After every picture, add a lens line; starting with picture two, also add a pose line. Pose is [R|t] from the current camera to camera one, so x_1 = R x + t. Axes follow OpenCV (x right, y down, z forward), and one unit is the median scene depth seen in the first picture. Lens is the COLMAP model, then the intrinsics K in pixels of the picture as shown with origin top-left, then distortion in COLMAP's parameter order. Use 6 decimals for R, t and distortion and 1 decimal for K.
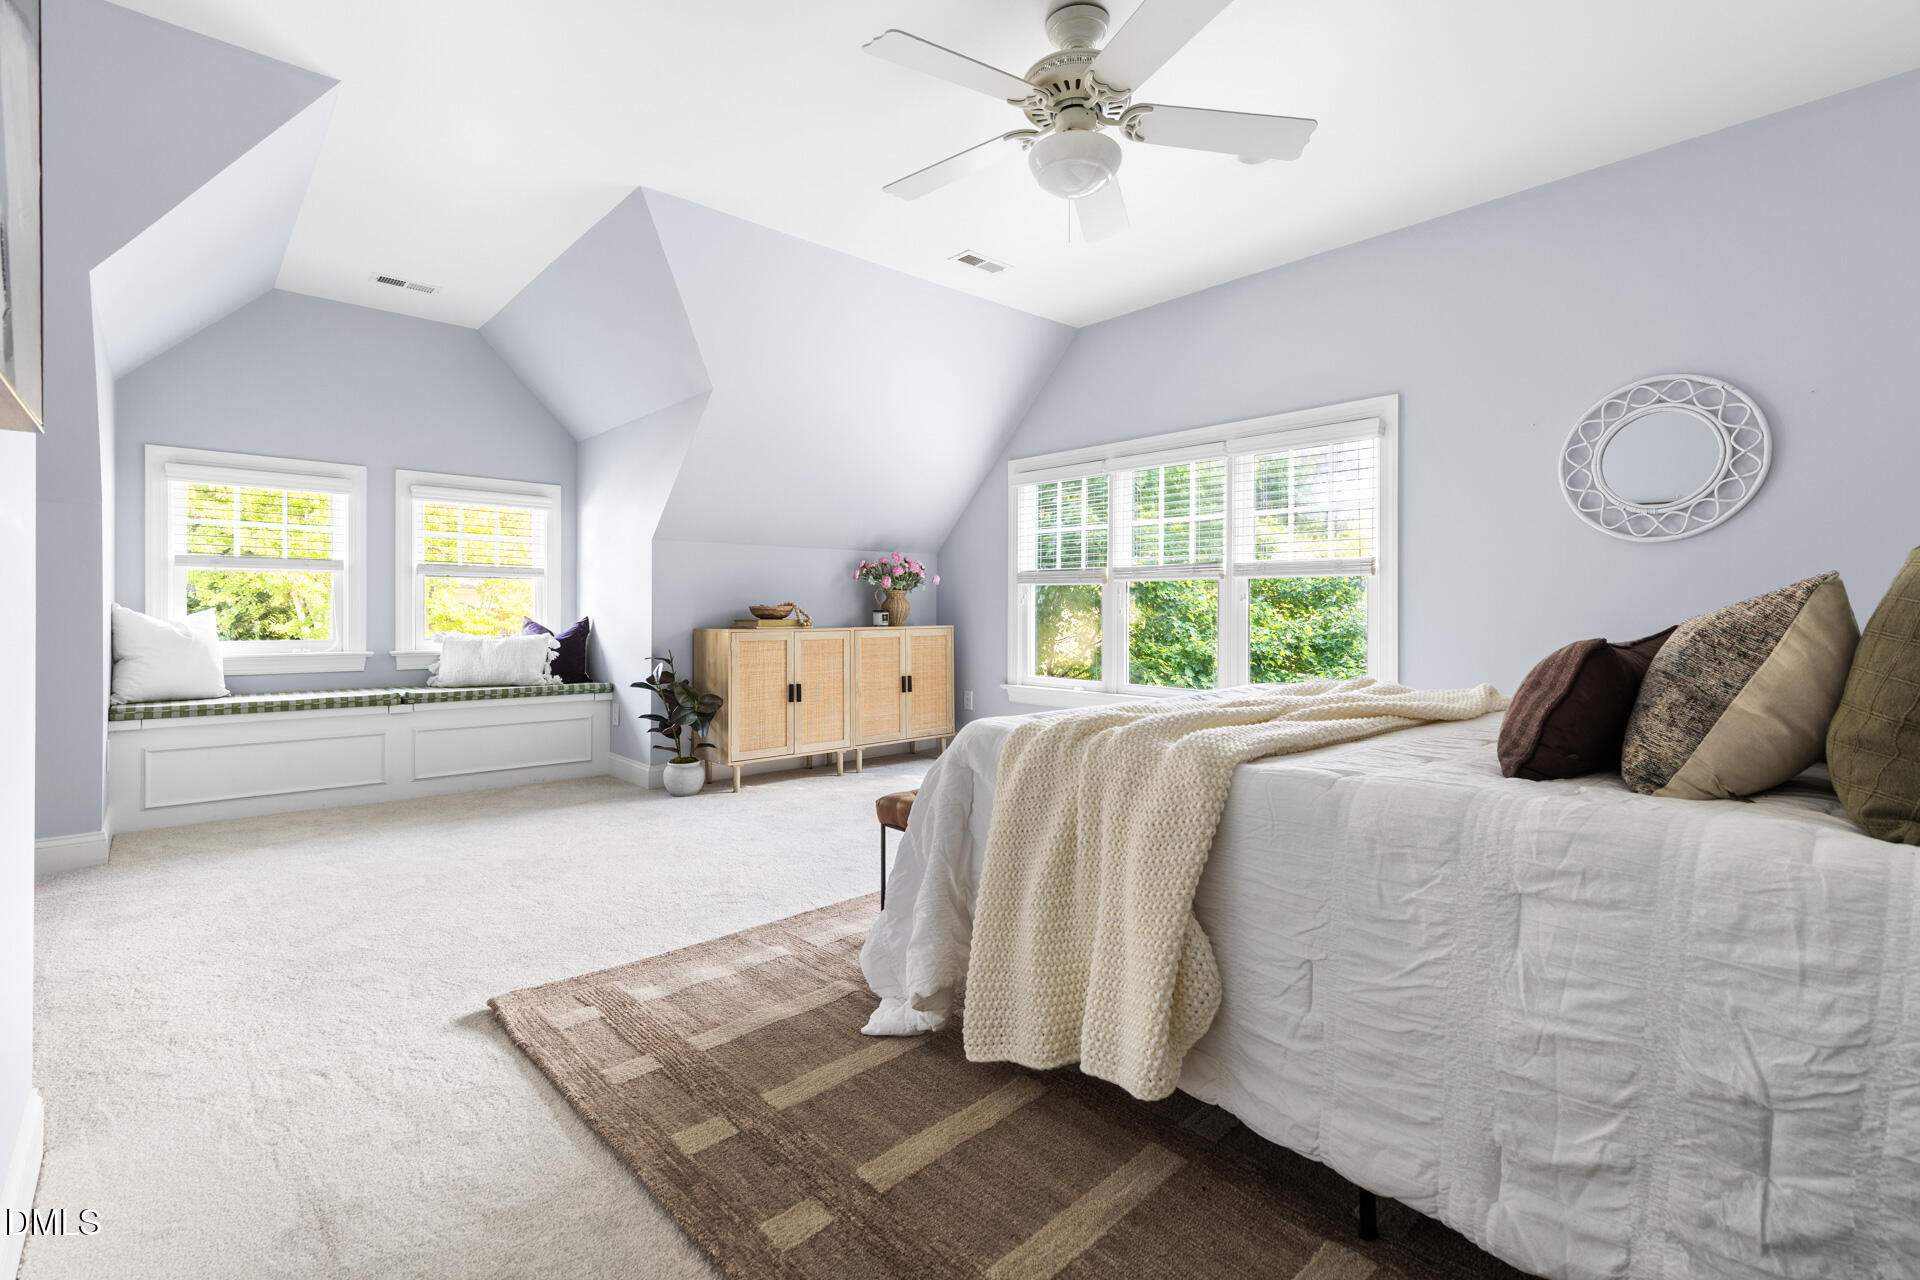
lens RADIAL K [[870.2, 0, 961.7], [0, 870.2, 614.6], [0, 0, 1]] dist [0.009701, 0.000047]
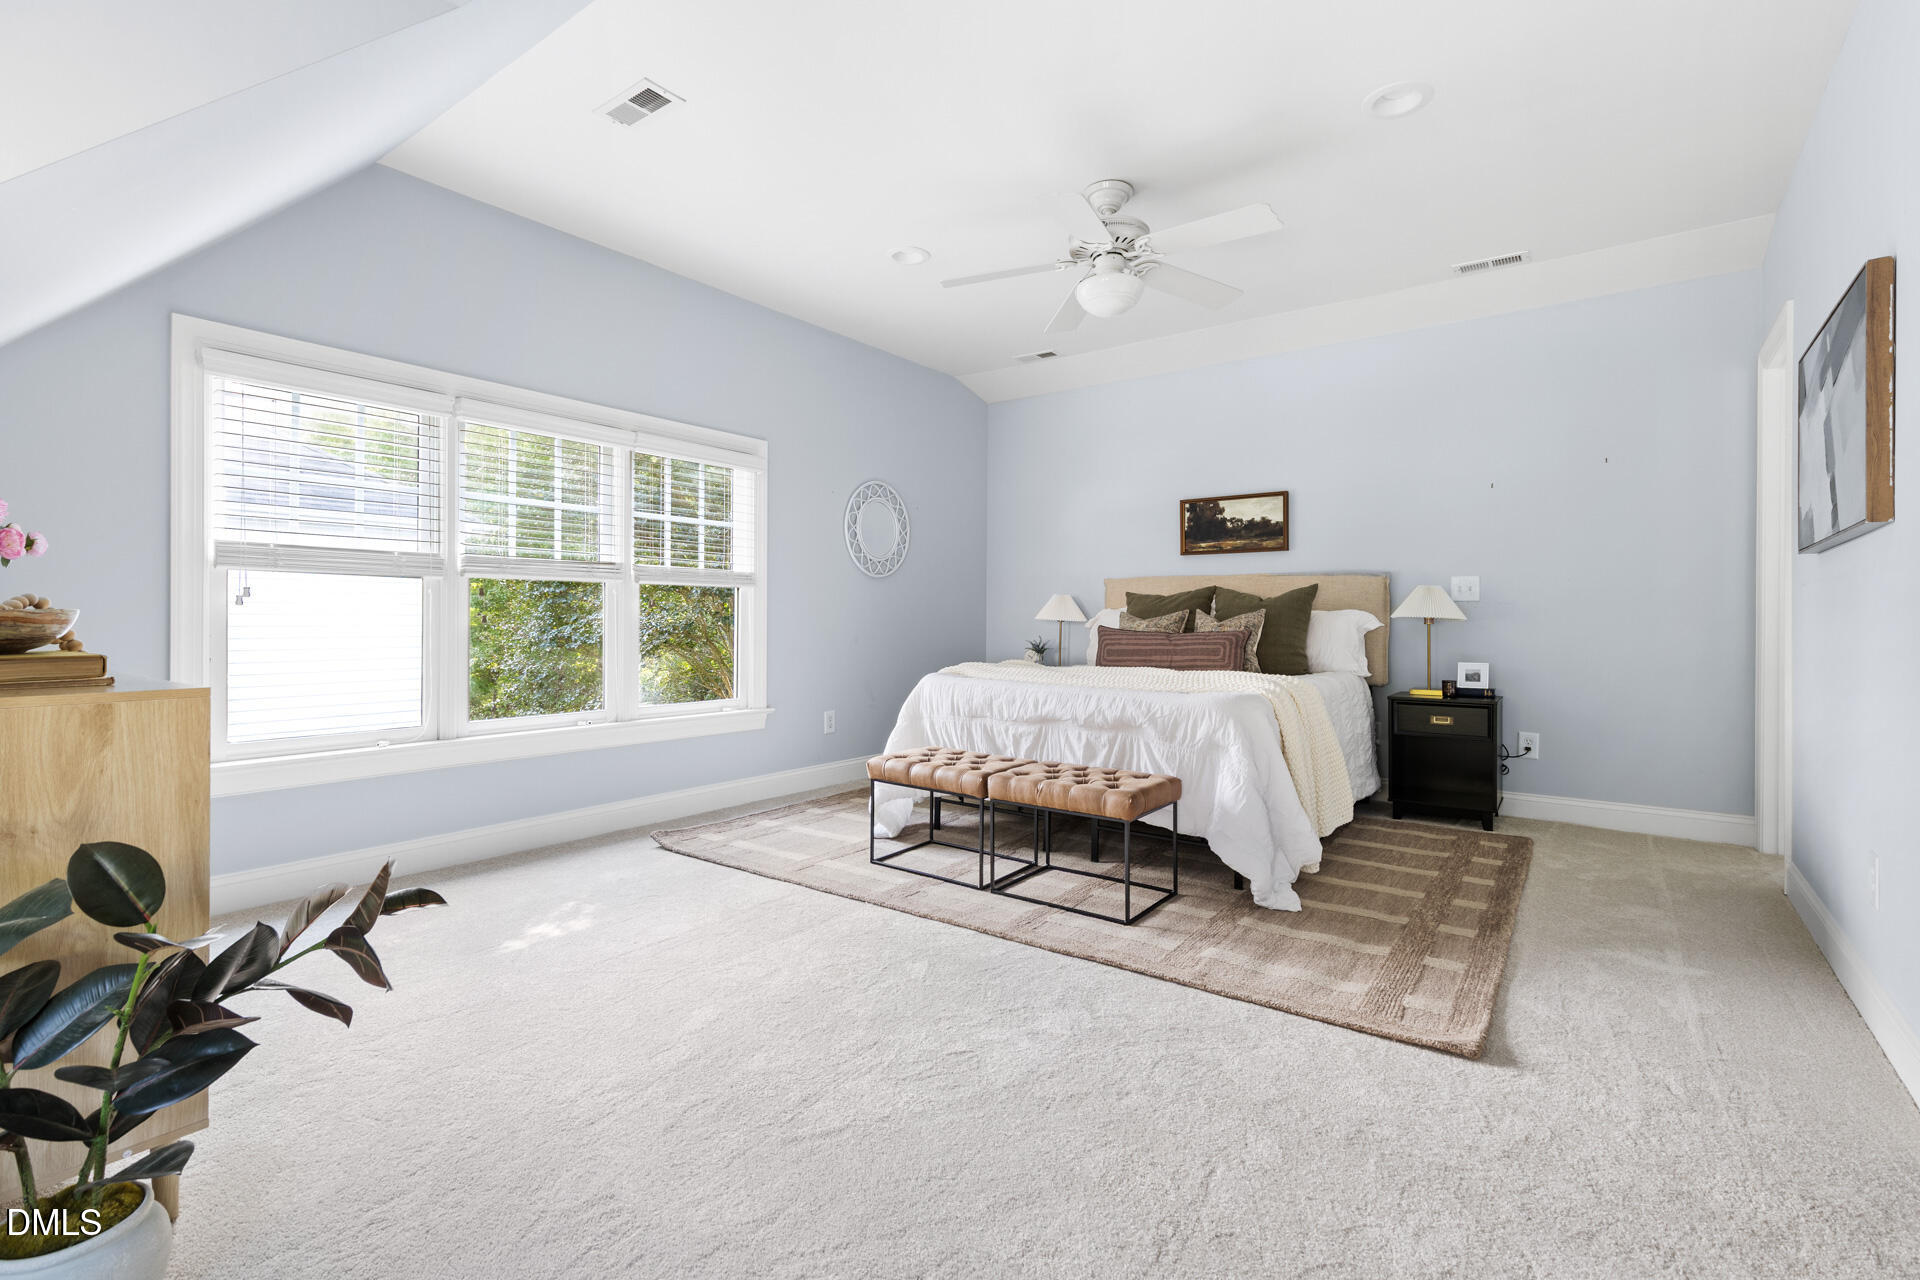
lens RADIAL K [[870.2, 0, 961.7], [0, 870.2, 614.6], [0, 0, 1]] dist [0.009701, 0.000047]
pose [[-0.190583, -0.000679, 0.981671, -0.623305], [-0.001423, 0.999999, 0.000416, -0.008783], [-0.981670, -0.001317, -0.190584, 0.793731]]
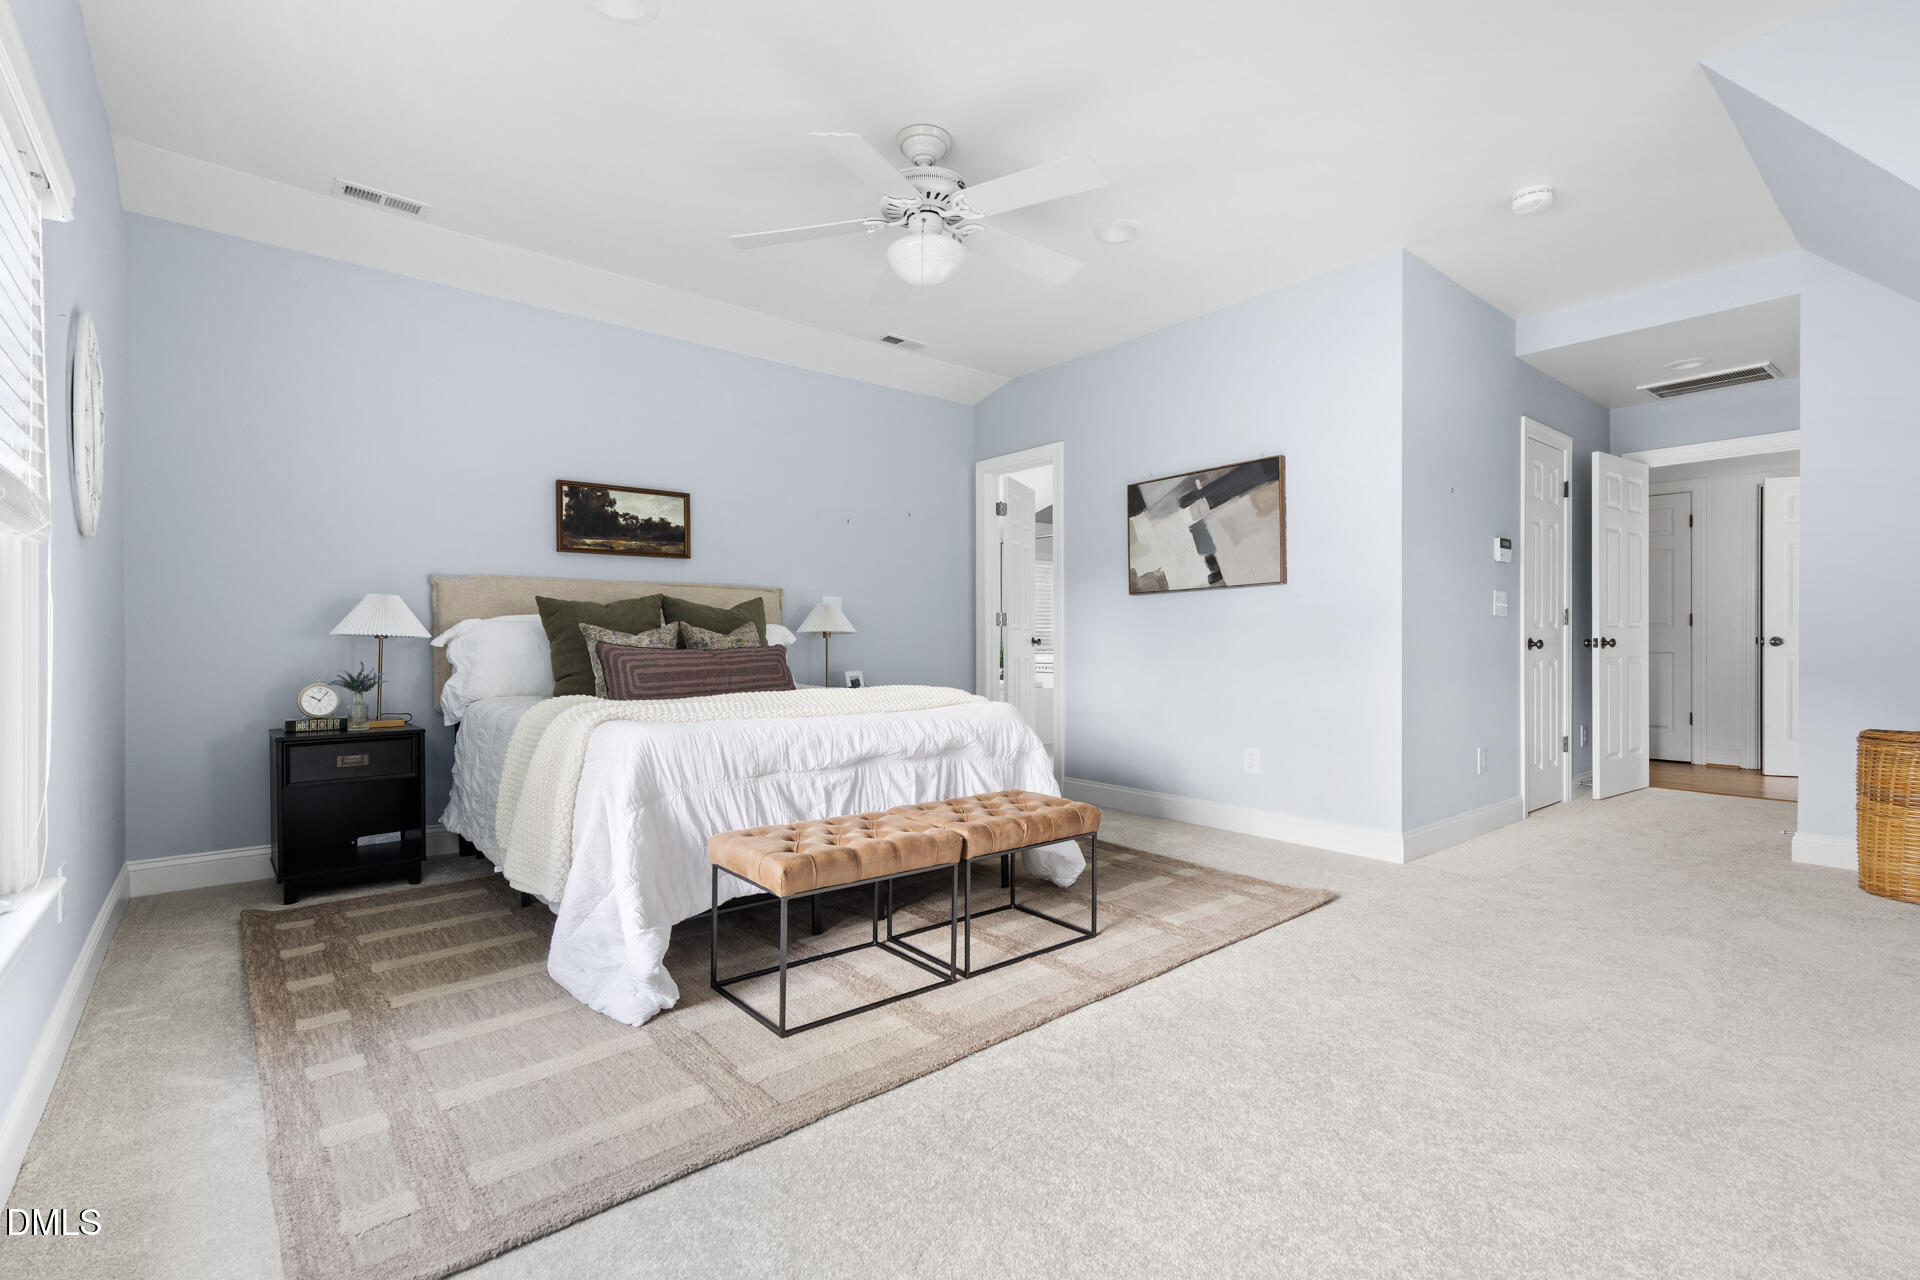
lens RADIAL K [[872.0, 0, 960.0], [0, 872.0, 640.0], [0, 0, 1]] dist [0.011373, 0.000227]
pose [[-0.999335, -0.001817, 0.036404, 0.020648], [-0.001635, 0.999986, 0.005021, -0.001706], [-0.036413, 0.004958, -0.999325, 1.172562]]
